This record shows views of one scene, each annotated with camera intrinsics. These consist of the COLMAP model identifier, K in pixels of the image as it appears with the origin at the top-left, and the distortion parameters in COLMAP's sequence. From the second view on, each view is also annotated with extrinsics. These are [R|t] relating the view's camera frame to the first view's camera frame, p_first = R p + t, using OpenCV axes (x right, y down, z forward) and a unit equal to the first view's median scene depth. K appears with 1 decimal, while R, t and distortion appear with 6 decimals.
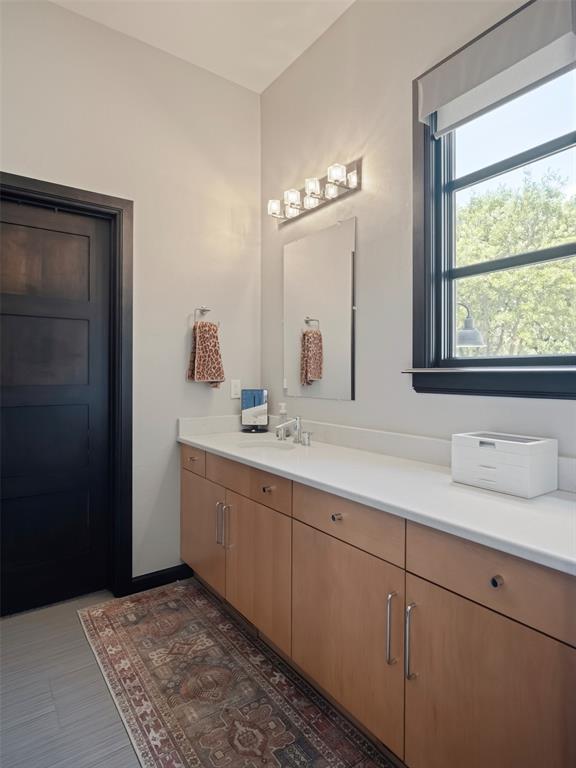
lens RADIAL K [[434.7, 0, 289.1], [0, 434.7, 370.2], [0, 0, 1]] dist [-0.035853, -0.000302]
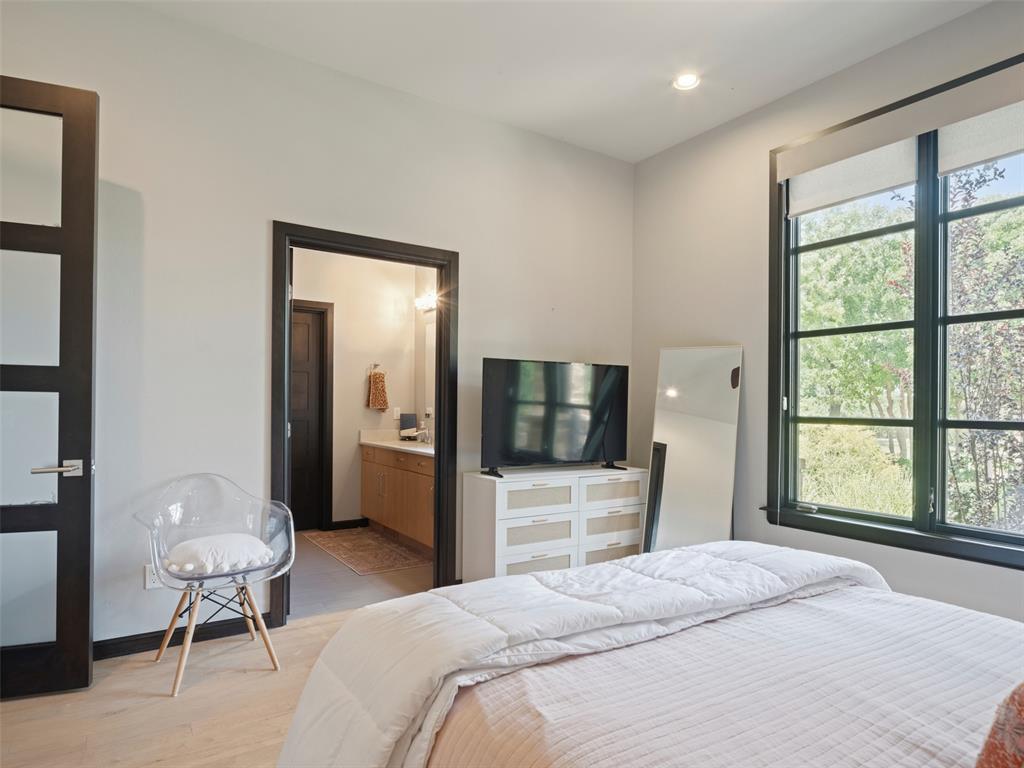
lens RADIAL K [[579.6, 0, 510.0], [0, 579.6, 401.3], [0, 0, 1]] dist [-0.035853, -0.000302]
pose [[0.999664, 0.005951, -0.025234, 0.378933], [-0.005876, 0.999978, 0.003018, -0.010846], [0.025251, -0.002869, 0.999677, -1.215730]]
